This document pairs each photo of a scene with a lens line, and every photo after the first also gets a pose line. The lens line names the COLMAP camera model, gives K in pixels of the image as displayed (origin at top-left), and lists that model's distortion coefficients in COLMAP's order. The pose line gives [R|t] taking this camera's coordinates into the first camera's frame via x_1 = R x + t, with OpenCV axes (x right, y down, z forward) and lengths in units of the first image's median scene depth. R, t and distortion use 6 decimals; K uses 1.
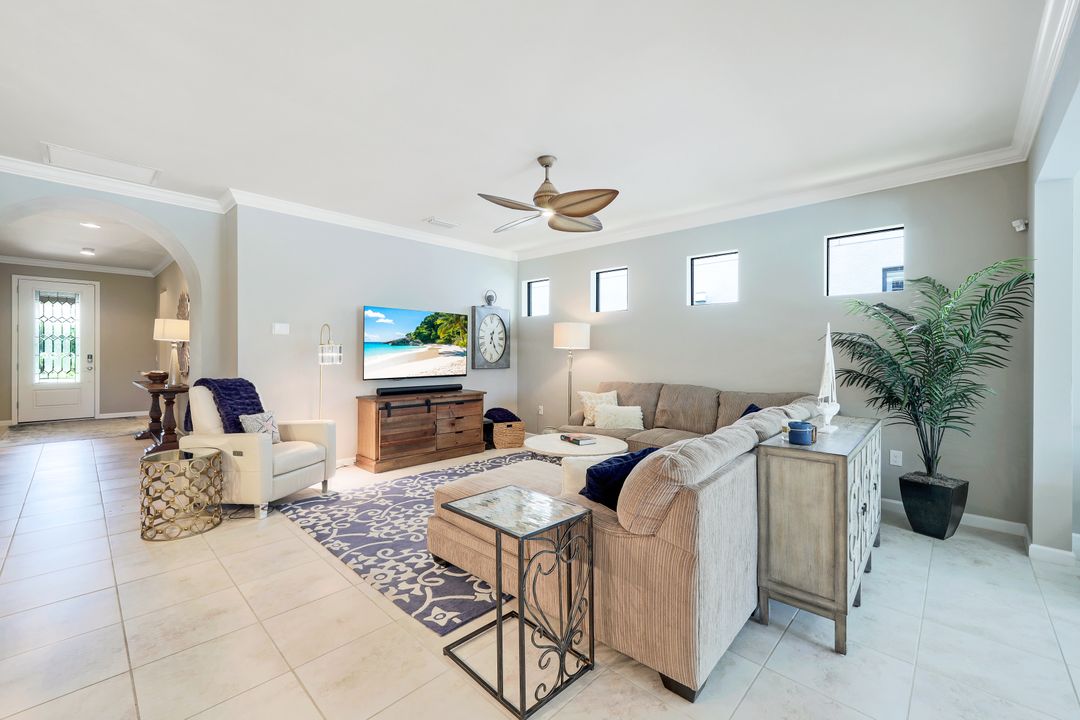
lens RADIAL K [[440.4, 0, 536.9], [0, 440.4, 357.8], [0, 0, 1]] dist [-0.000133, 0.000420]
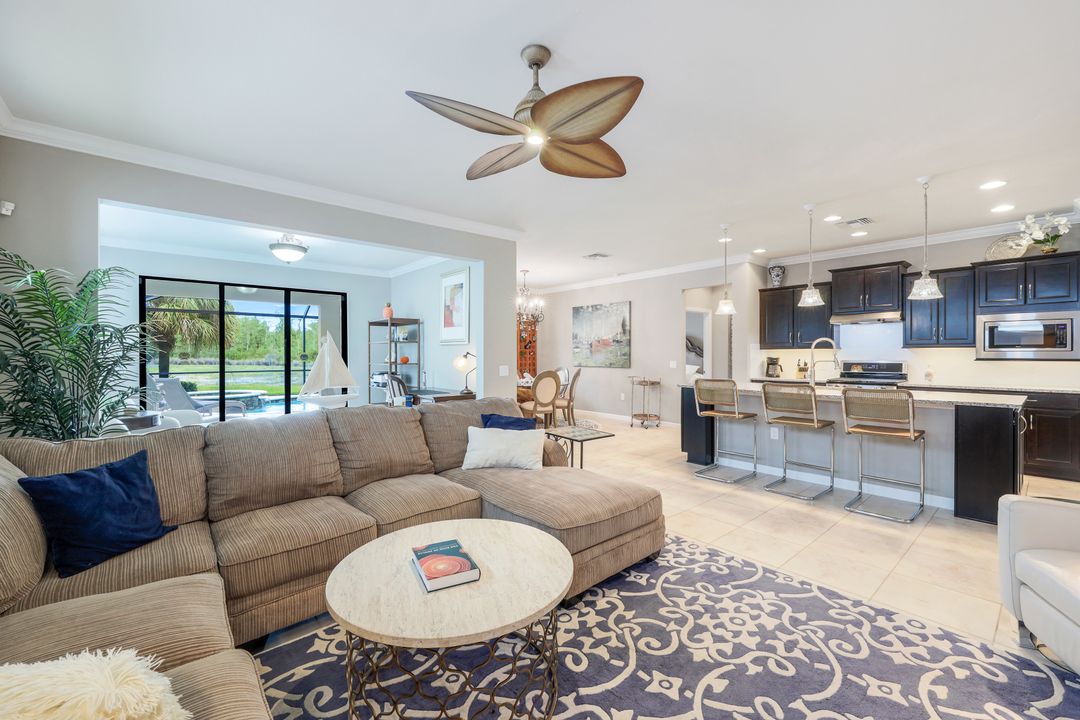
lens RADIAL K [[440.4, 0, 538.9], [0, 440.4, 357.9], [0, 0, 1]] dist [-0.000133, 0.000420]
pose [[-0.995032, -0.006136, 0.099363, -0.033004], [-0.003846, 0.999723, 0.023219, -0.018819], [-0.099478, 0.022721, -0.994780, 1.252227]]
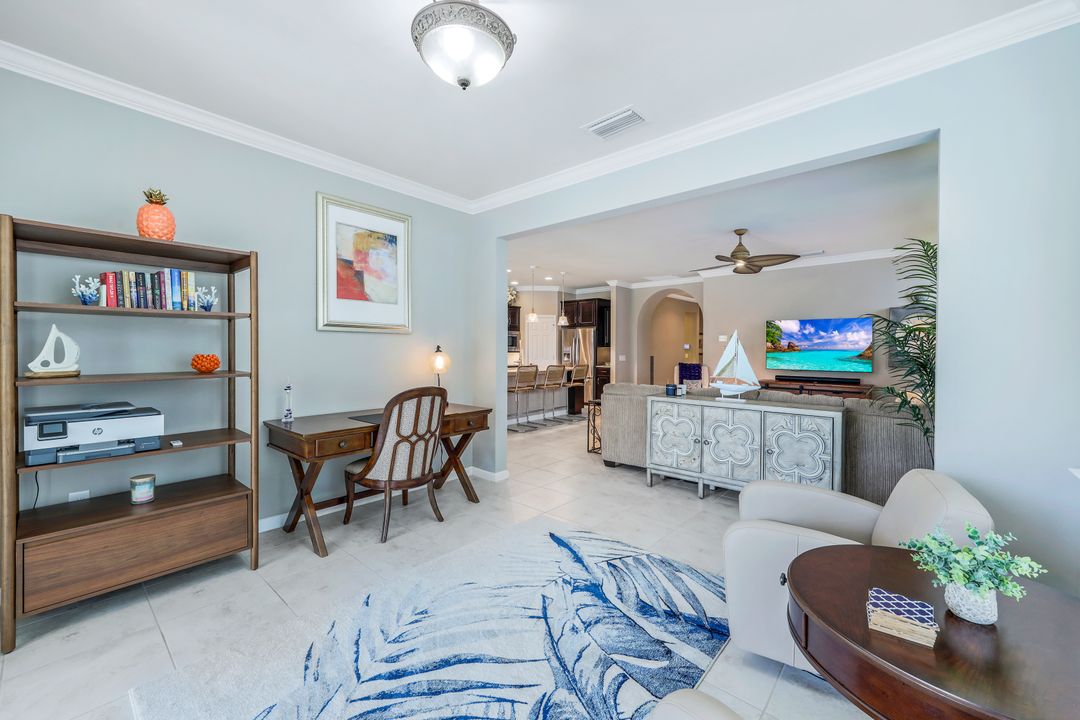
lens RADIAL K [[440.4, 0, 535.1], [0, 440.4, 352.2], [0, 0, 1]] dist [-0.000133, 0.000420]
pose [[0.050027, 0.001199, -0.998747, 1.241233], [-0.017642, 0.999844, 0.000317, 0.004757], [0.998592, 0.017604, 0.050040, 0.123795]]
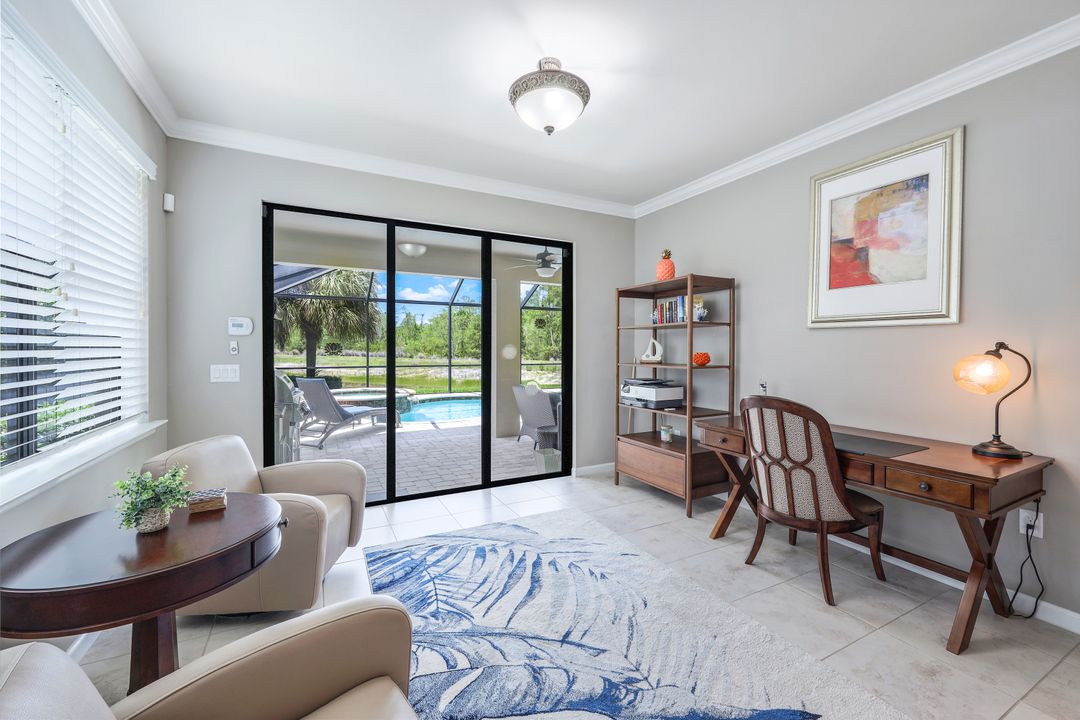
lens RADIAL K [[440.4, 0, 543.7], [0, 440.4, 350.9], [0, 0, 1]] dist [-0.000133, 0.000420]
pose [[-0.948371, -0.010841, 0.316979, 0.633087], [-0.003471, 0.999711, 0.023805, -0.005768], [-0.317145, 0.021476, -0.948134, 0.589121]]
